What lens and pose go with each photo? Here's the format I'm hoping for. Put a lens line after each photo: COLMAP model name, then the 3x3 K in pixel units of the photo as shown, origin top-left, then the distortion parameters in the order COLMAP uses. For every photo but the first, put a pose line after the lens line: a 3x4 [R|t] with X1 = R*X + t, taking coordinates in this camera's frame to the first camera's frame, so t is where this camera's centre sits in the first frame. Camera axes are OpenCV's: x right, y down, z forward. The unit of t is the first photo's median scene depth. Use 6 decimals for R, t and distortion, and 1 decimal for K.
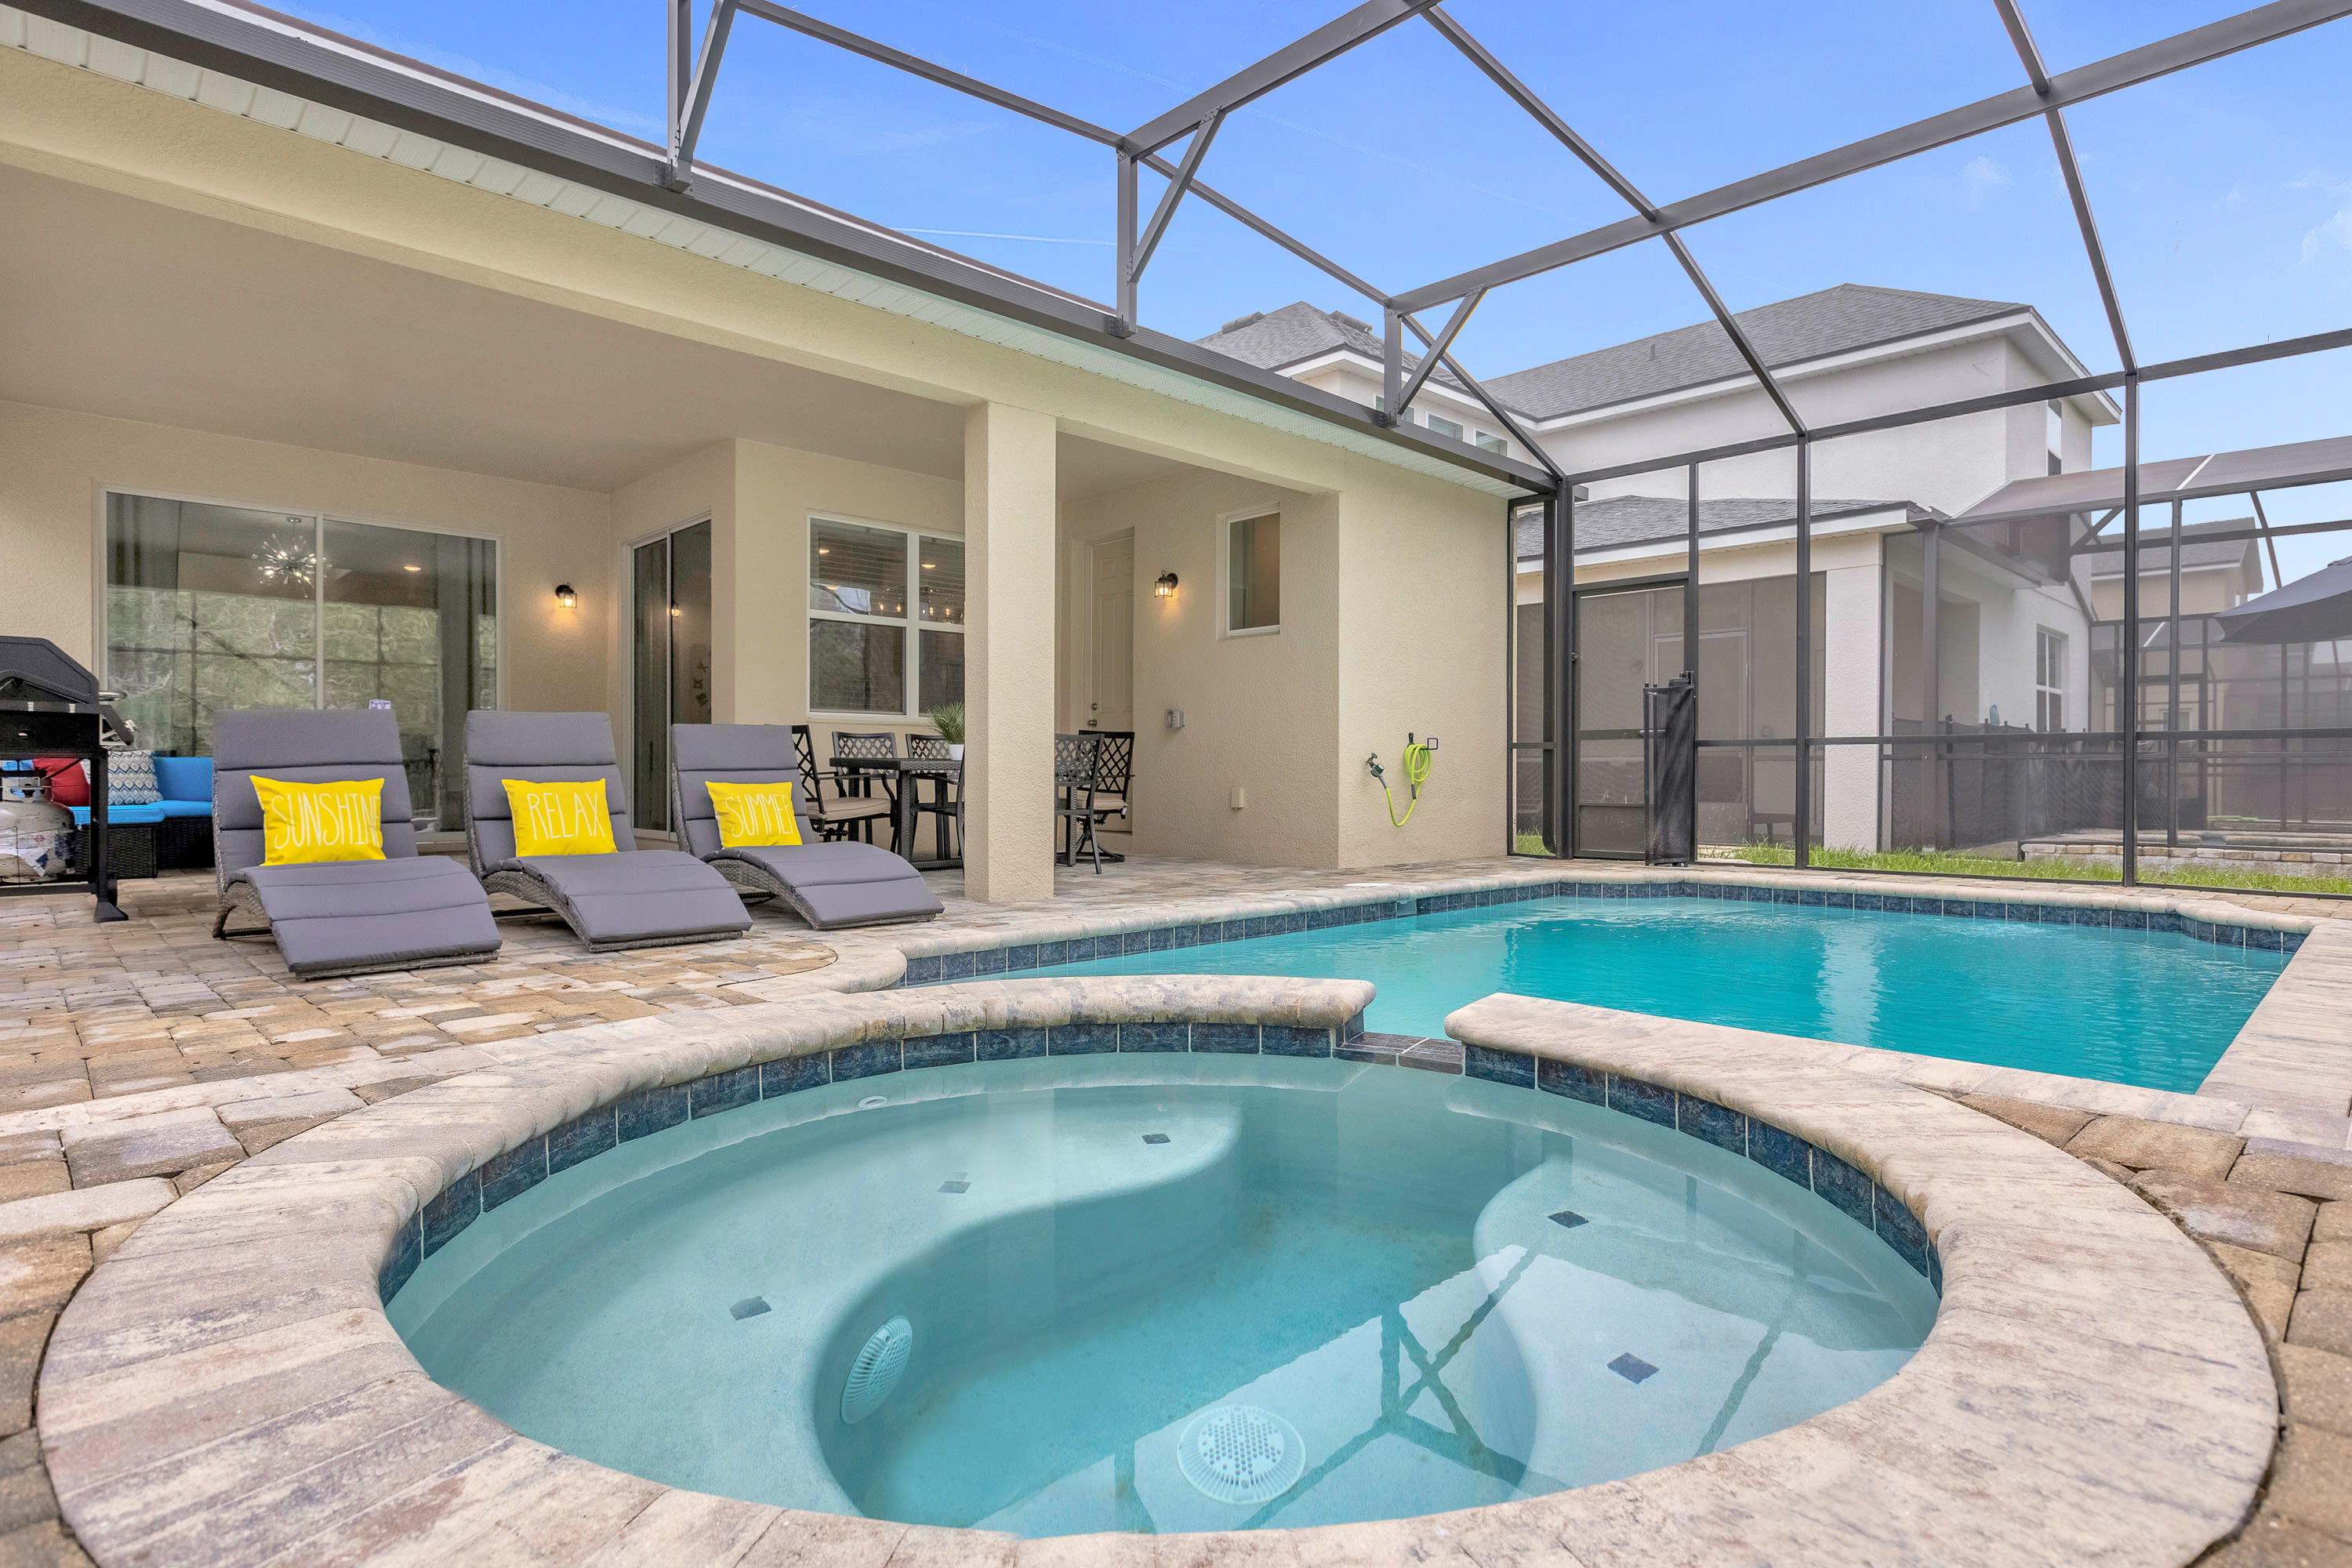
lens RADIAL K [[1209.4, 0, 1177.4], [0, 1209.4, 764.1], [0, 0, 1]] dist [-0.001489, -0.000751]
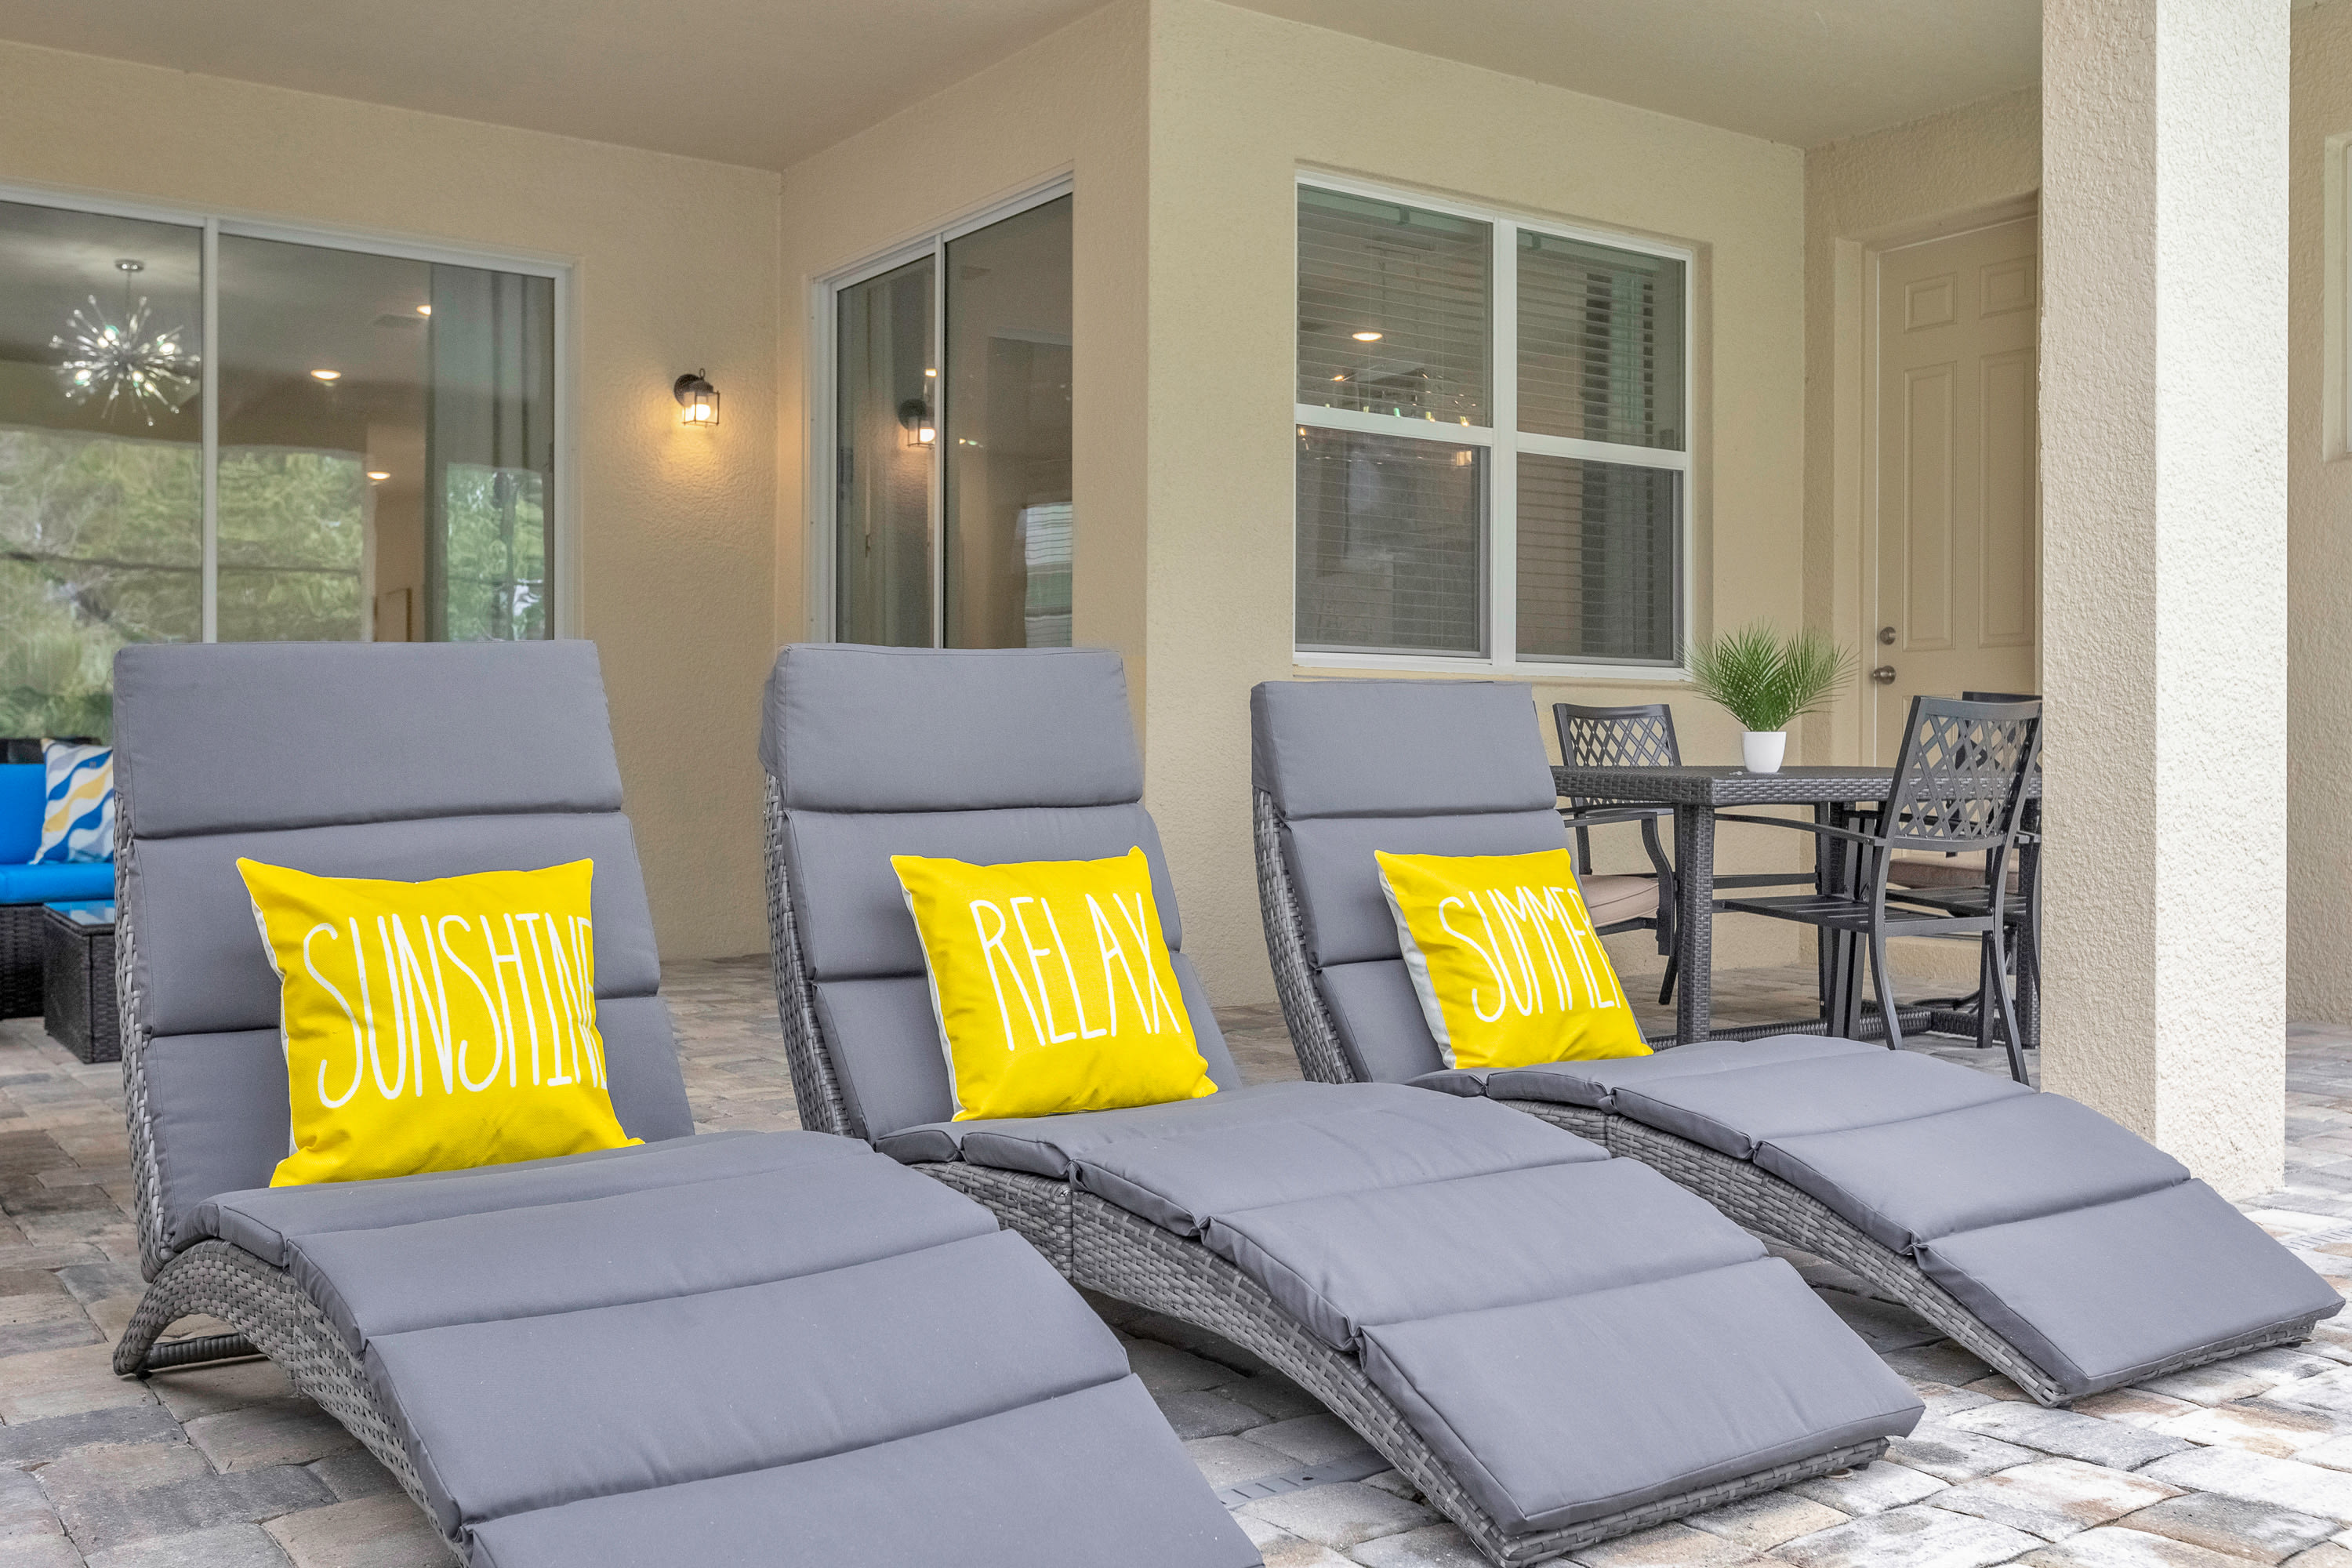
lens RADIAL K [[2215.1, 0, 1175.3], [0, 2215.1, 774.6], [0, 0, 1]] dist [-0.003722, 0.000000]
pose [[0.986546, 0.002216, -0.163471, -0.335790], [-0.000578, 0.999949, 0.010069, -0.012875], [0.163485, -0.009839, 0.986497, 0.371047]]
